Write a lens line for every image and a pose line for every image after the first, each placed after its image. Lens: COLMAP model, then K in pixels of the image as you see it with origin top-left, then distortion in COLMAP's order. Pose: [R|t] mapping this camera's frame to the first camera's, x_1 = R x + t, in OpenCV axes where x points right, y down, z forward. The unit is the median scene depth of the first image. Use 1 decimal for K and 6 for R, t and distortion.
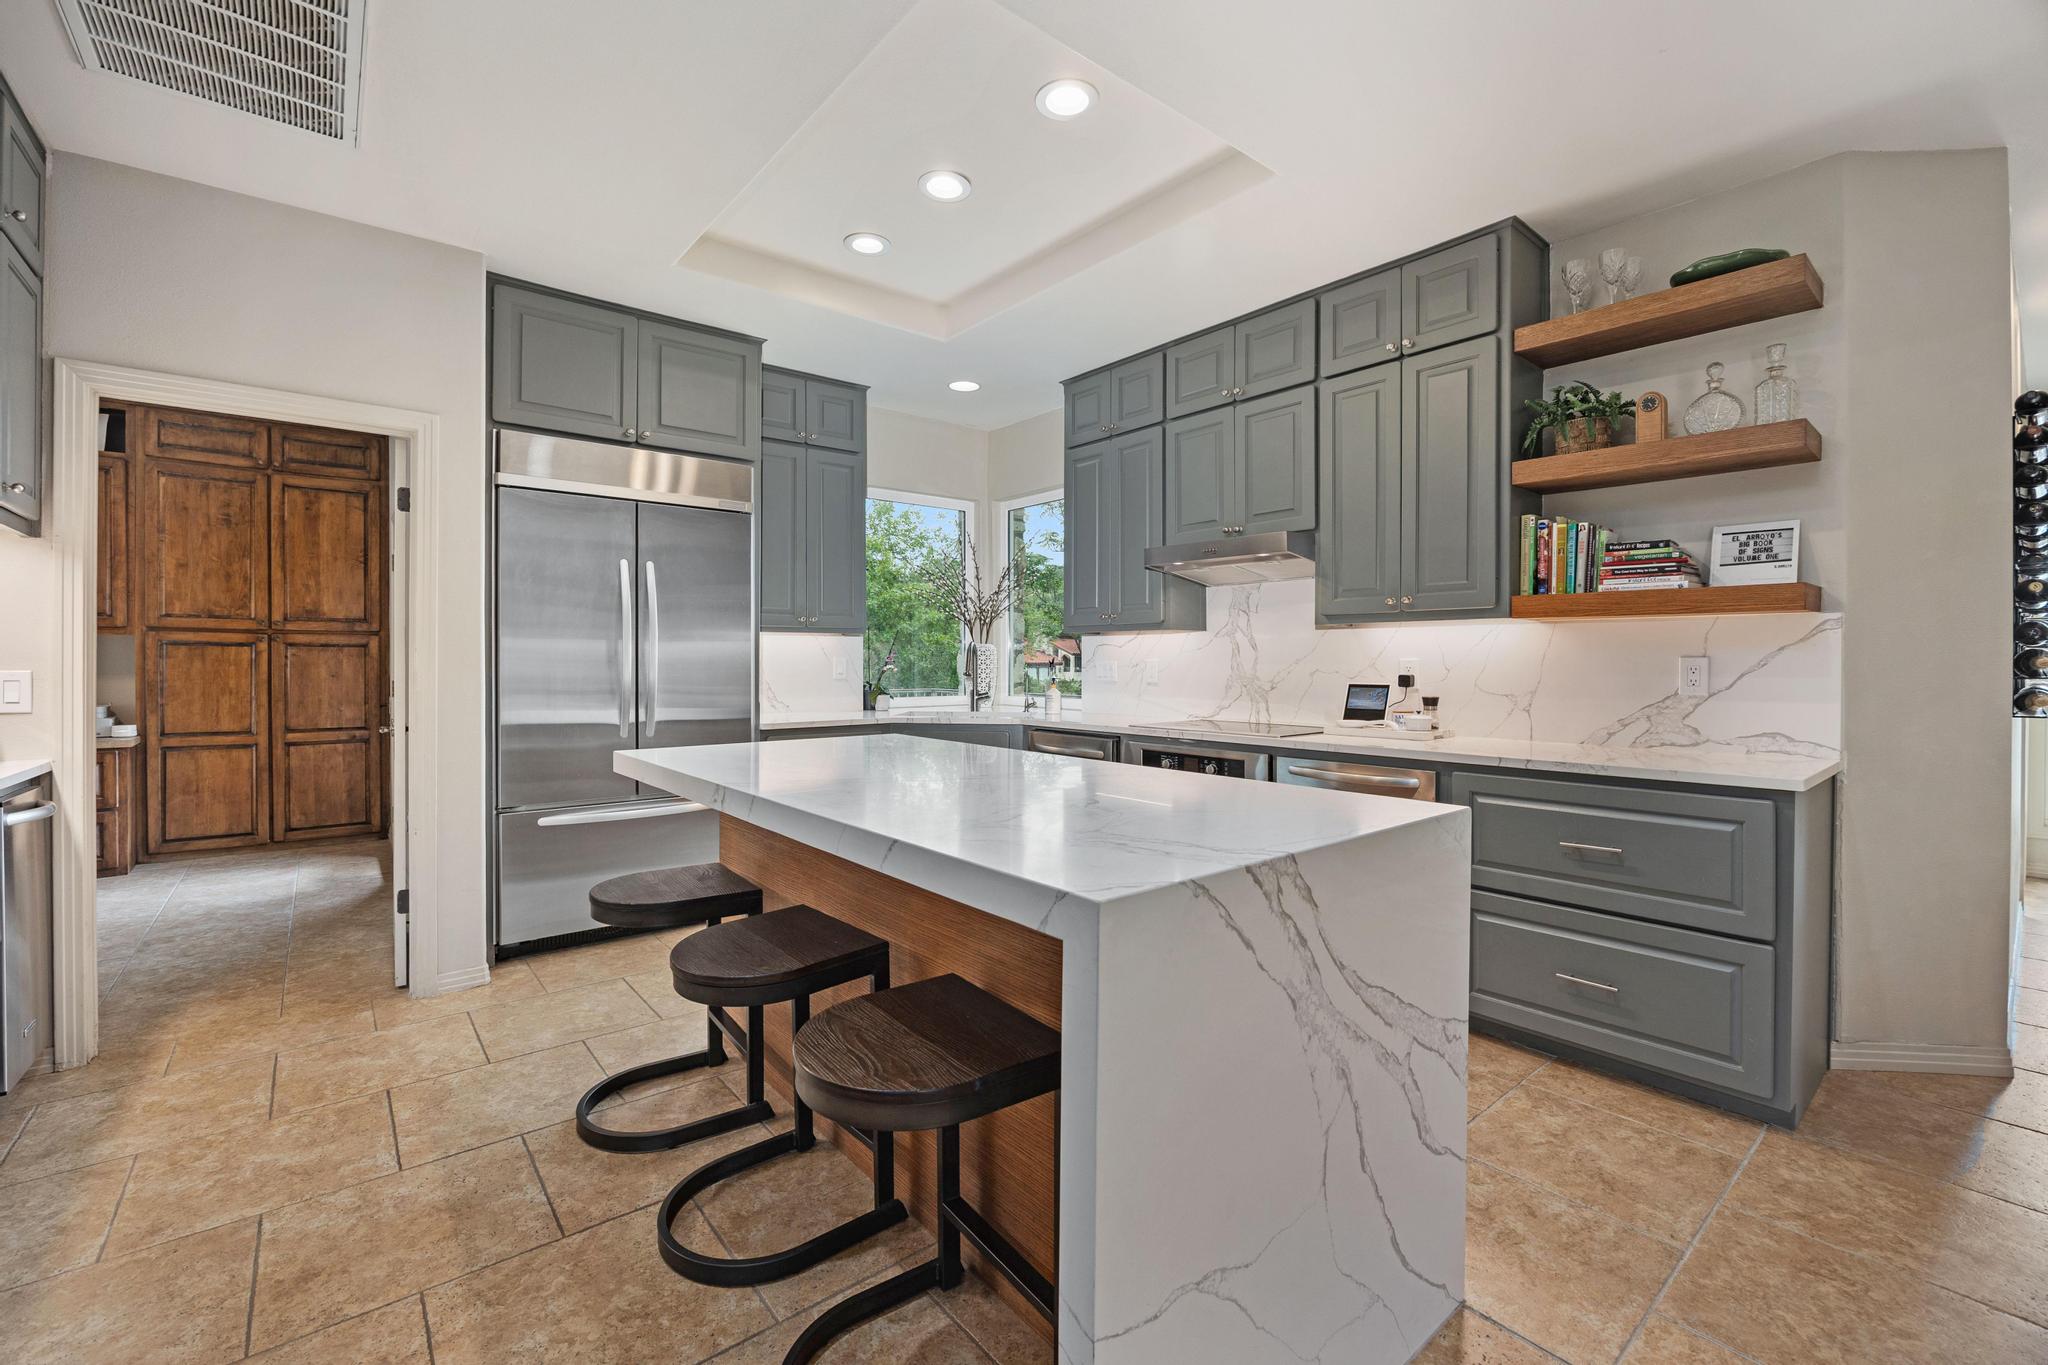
lens RADIAL K [[860.7, 0, 1027.0], [0, 860.7, 667.5], [0, 0, 1]] dist [-0.000466, -0.000034]
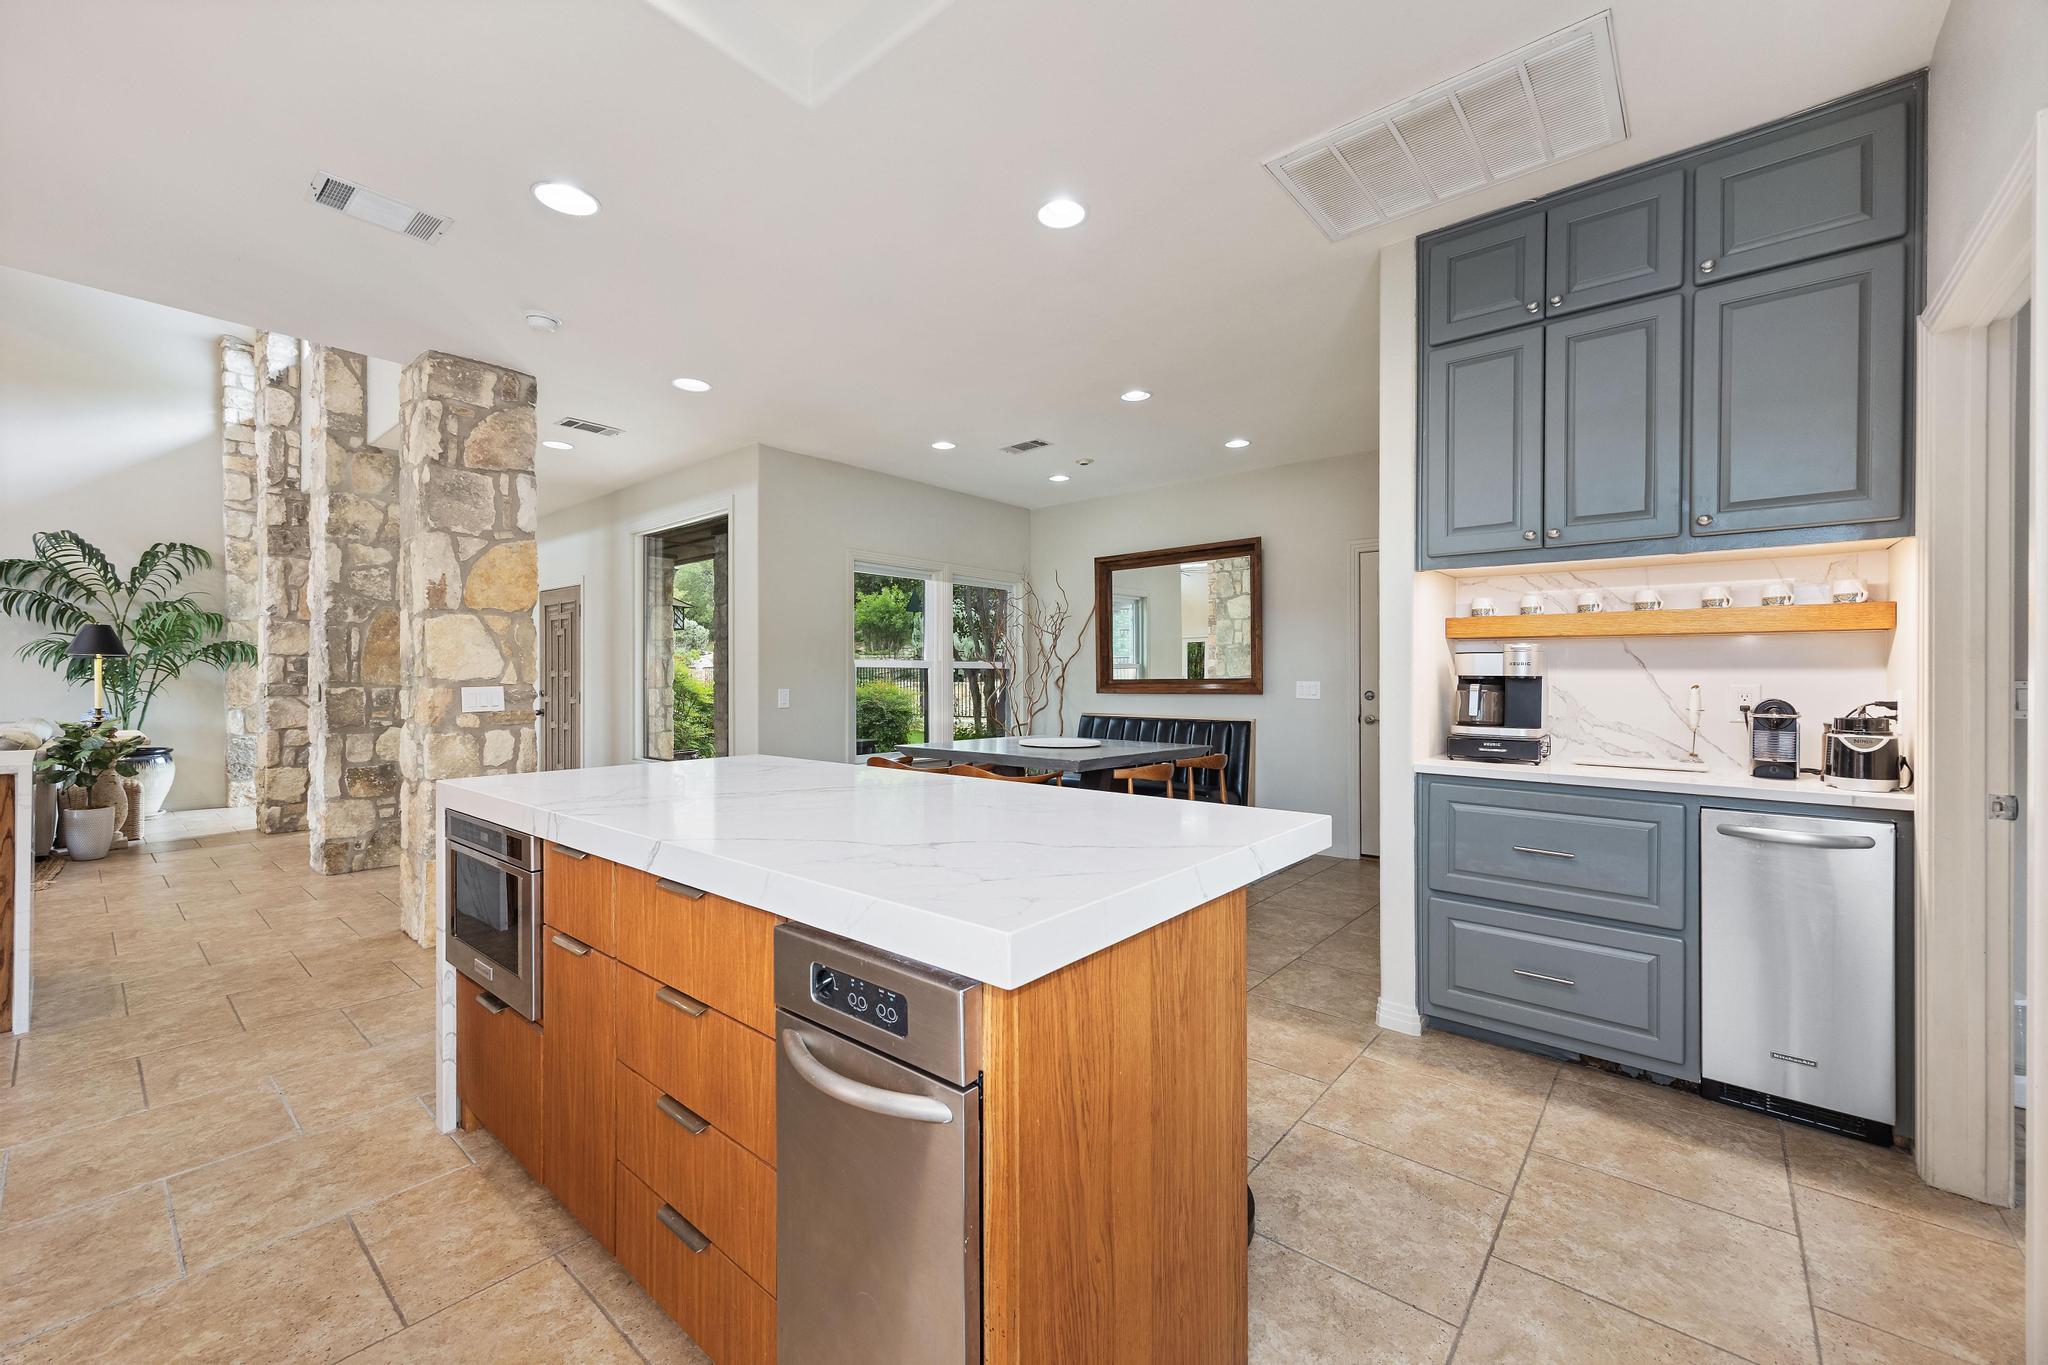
lens RADIAL K [[809.2, 0, 1024.4], [0, 809.2, 679.5], [0, 0, 1]] dist [-0.003152, -0.000225]
pose [[-0.983442, 0.000685, -0.181224, -0.124259], [-0.002286, 0.999866, 0.016182, -0.017320], [0.181211, 0.016328, -0.983309, 1.471611]]
